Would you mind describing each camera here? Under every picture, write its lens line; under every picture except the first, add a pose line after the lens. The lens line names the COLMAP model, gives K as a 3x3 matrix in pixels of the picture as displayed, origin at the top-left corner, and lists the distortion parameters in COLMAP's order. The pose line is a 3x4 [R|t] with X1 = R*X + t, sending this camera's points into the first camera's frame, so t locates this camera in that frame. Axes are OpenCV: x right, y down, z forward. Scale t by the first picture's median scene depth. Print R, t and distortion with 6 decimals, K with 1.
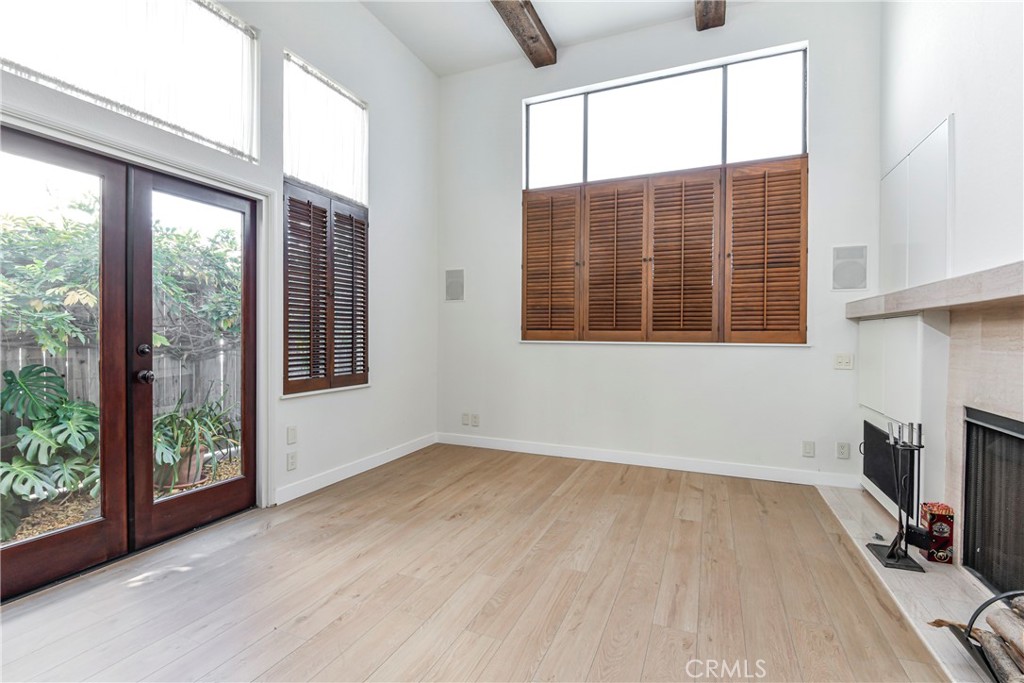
lens RADIAL K [[462.8, 0, 508.8], [0, 462.8, 340.2], [0, 0, 1]] dist [0.024334, -0.020734]
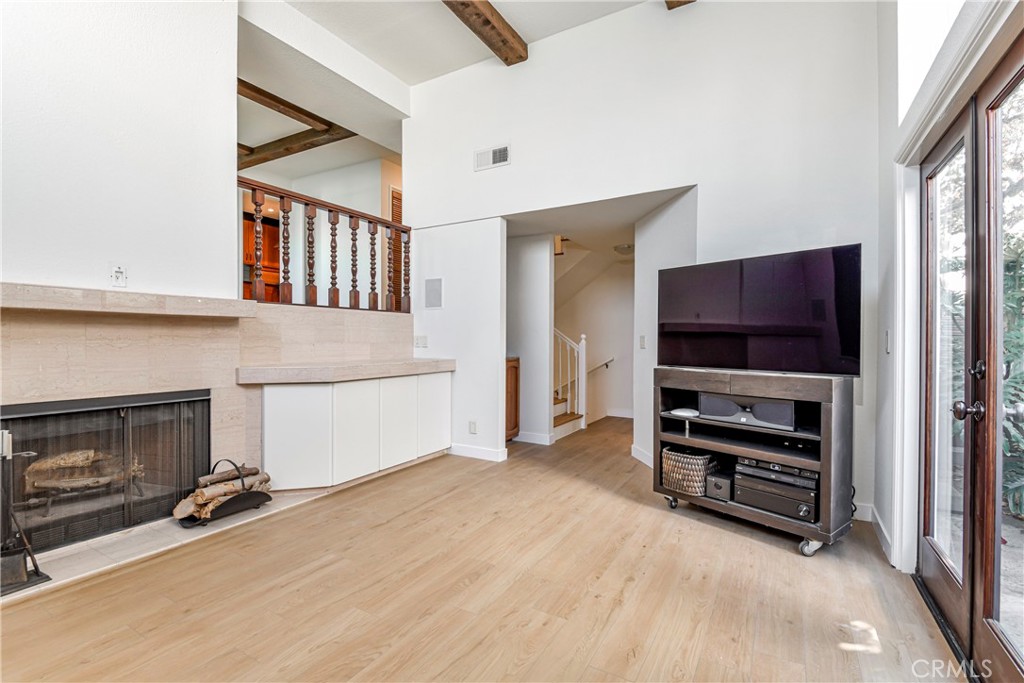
lens RADIAL K [[462.8, 0, 508.8], [0, 462.8, 340.2], [0, 0, 1]] dist [0.024334, -0.020734]
pose [[-0.992098, -0.010726, 0.125002, -0.168589], [-0.009495, 0.999900, 0.010438, -0.013914], [-0.125102, 0.009168, -0.992102, 1.340487]]
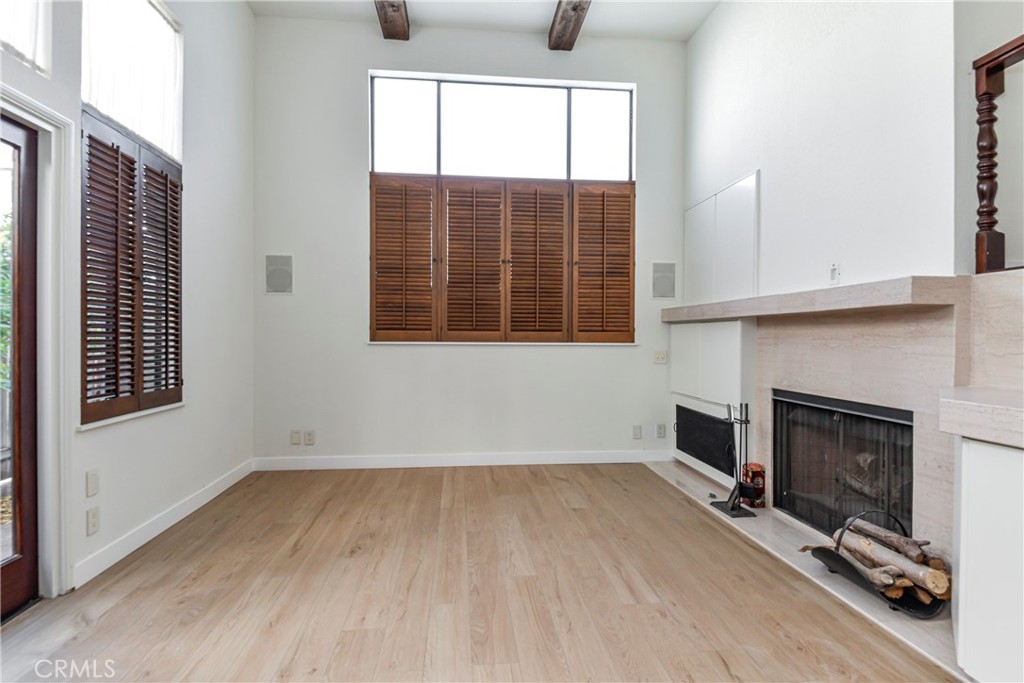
lens RADIAL K [[492.0, 0, 499.3], [0, 492.0, 338.9], [0, 0, 1]] dist [0.035863, -0.026379]
pose [[0.880046, -0.004092, 0.474871, -0.294286], [0.005674, 0.999982, -0.001897, -0.002455], [-0.474855, 0.004364, 0.880053, 0.076447]]
